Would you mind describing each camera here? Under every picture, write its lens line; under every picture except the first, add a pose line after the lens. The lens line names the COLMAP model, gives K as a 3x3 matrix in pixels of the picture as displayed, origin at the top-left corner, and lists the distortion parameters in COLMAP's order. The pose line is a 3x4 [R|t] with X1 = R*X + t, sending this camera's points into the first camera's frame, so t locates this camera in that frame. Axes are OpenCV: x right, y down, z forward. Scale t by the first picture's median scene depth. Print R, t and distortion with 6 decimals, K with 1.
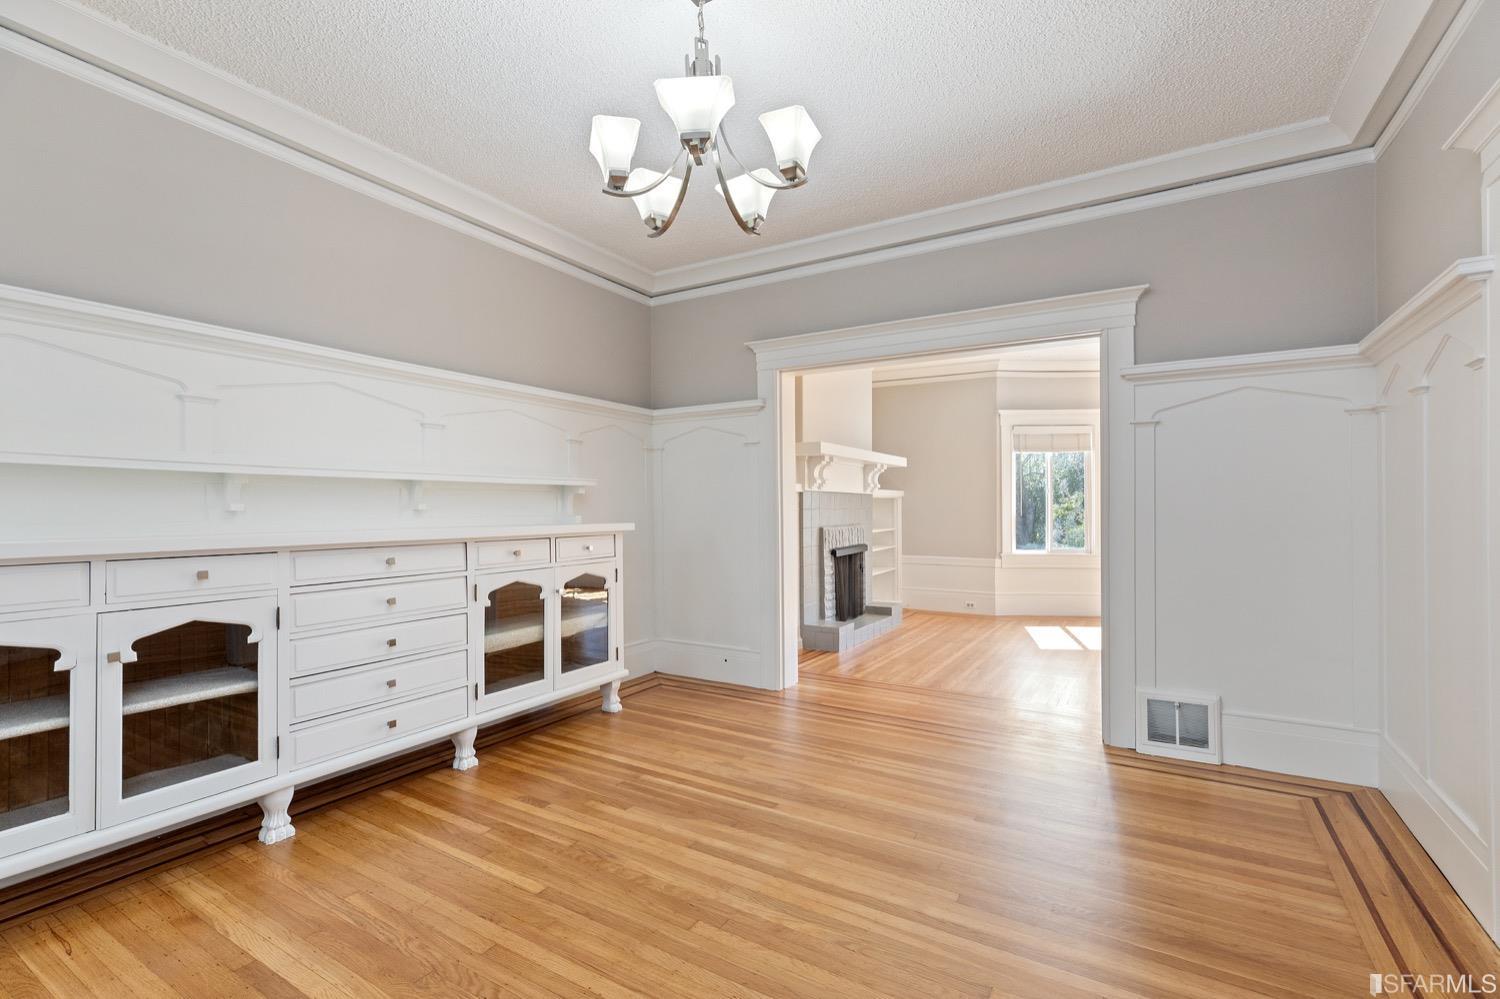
lens RADIAL K [[672.2, 0, 756.1], [0, 672.2, 507.0], [0, 0, 1]] dist [0.005574, 0.001332]
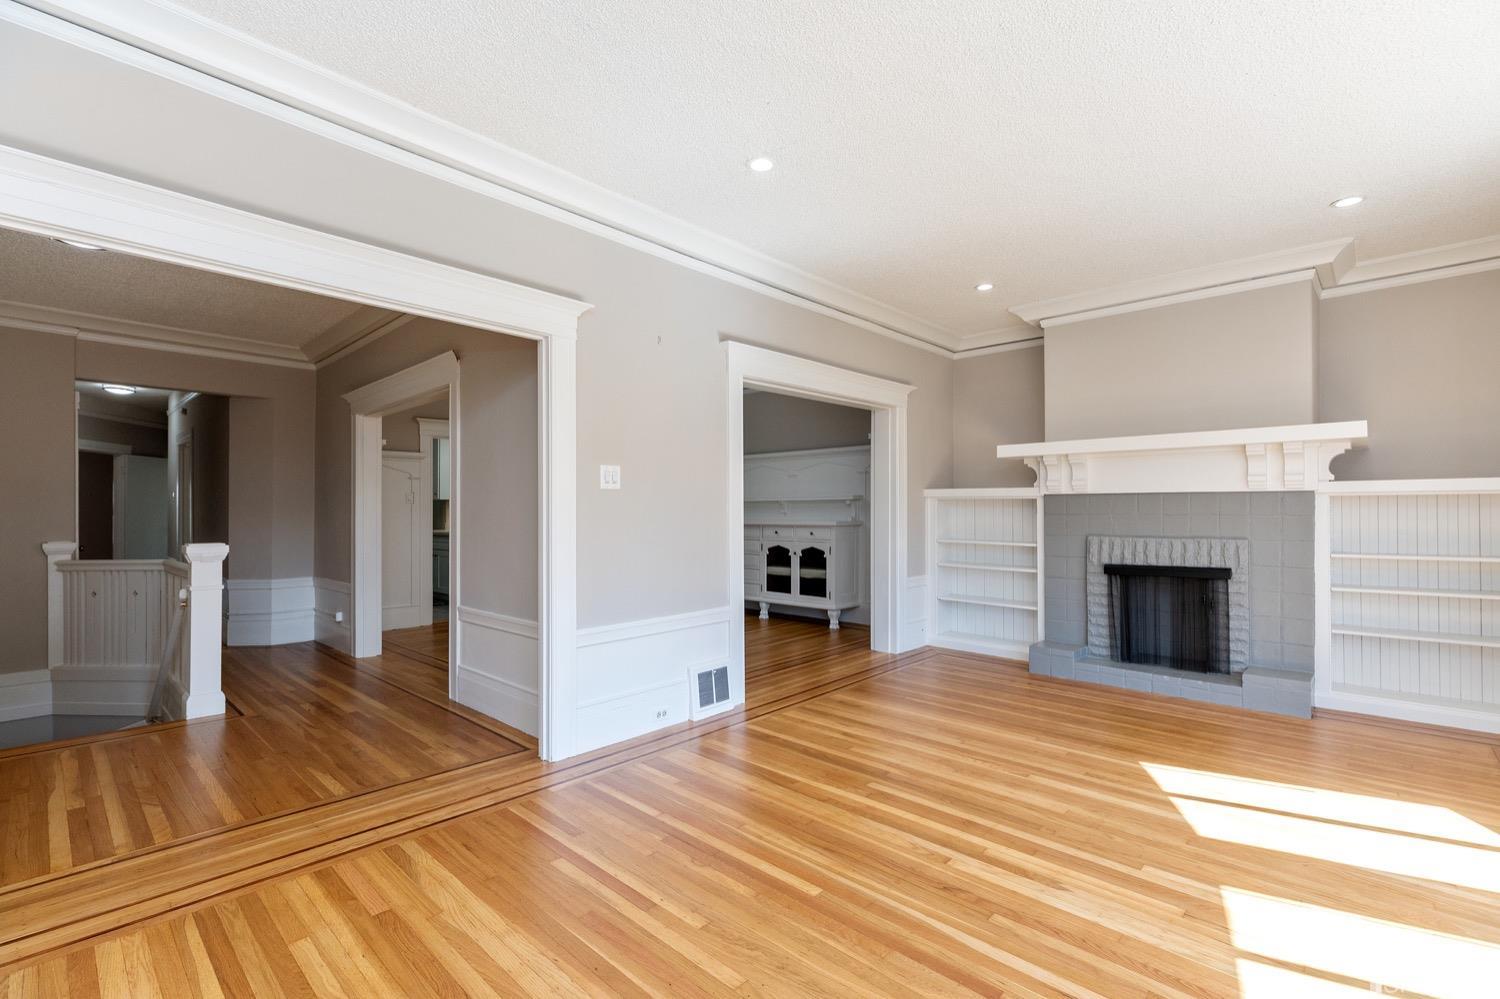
lens RADIAL K [[672.2, 0, 754.2], [0, 672.2, 507.2], [0, 0, 1]] dist [0.005574, 0.001332]
pose [[-0.209099, 0.004604, -0.977884, 0.915836], [0.009577, 0.999951, 0.002660, -0.011800], [0.977848, -0.008809, -0.209132, 0.690990]]
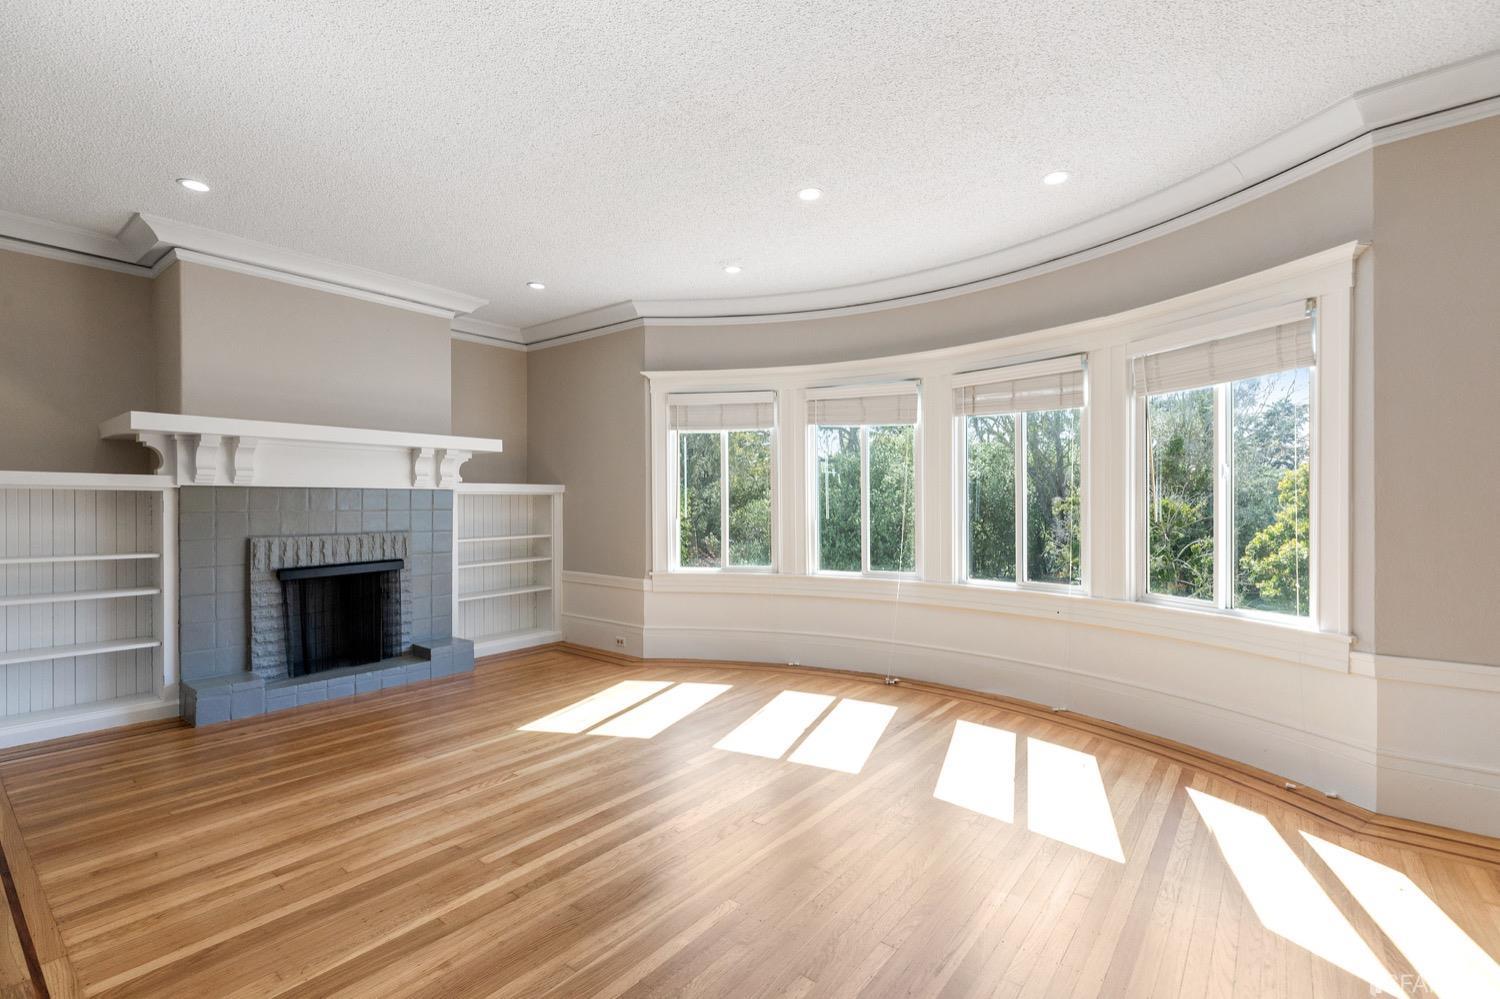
lens RADIAL K [[672.2, 0, 748.2], [0, 672.2, 496.8], [0, 0, 1]] dist [0.005574, 0.001332]
pose [[0.990998, -0.000216, -0.133876, 0.633958], [-0.000199, 0.999995, -0.003089, -0.009683], [0.133876, 0.003088, 0.990993, 0.339074]]
